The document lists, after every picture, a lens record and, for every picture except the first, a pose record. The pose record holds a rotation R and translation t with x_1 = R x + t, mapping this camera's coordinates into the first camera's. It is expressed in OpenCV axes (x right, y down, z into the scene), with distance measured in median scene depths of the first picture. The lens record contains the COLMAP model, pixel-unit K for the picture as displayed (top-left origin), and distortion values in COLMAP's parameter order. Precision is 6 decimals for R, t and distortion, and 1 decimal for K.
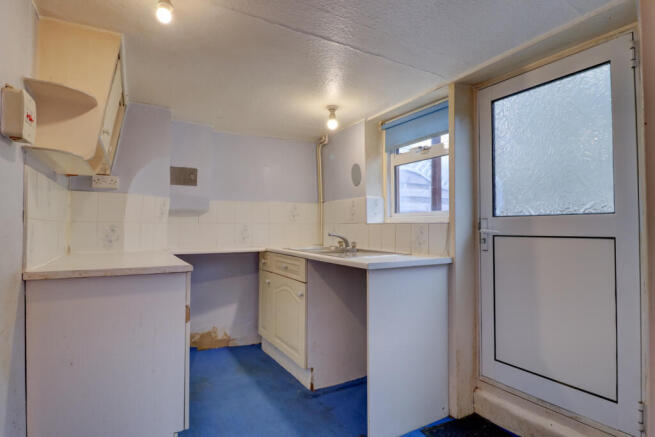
lens RADIAL K [[362.1, 0, 327.5], [0, 362.1, 218.5], [0, 0, 1]] dist [0.021296, 0.000090]
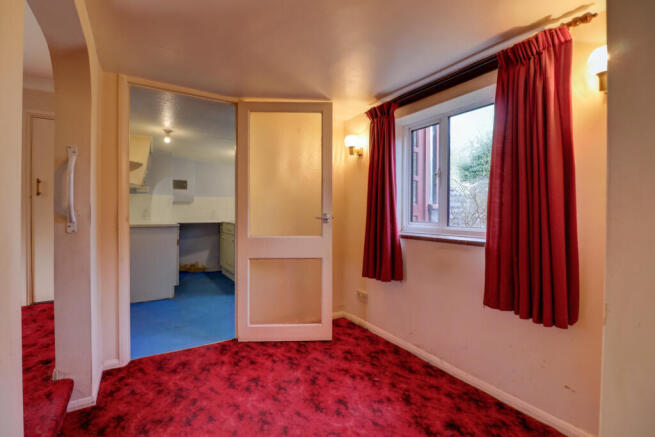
lens RADIAL K [[305.3, 0, 327.5], [0, 305.3, 218.5], [0, 0, 1]] dist [-0.000409, -0.000045]
pose [[0.999414, 0.002484, 0.034133, 0.340068], [-0.003198, 0.999777, 0.020867, 0.031346], [-0.034073, -0.020964, 0.999199, -0.672821]]
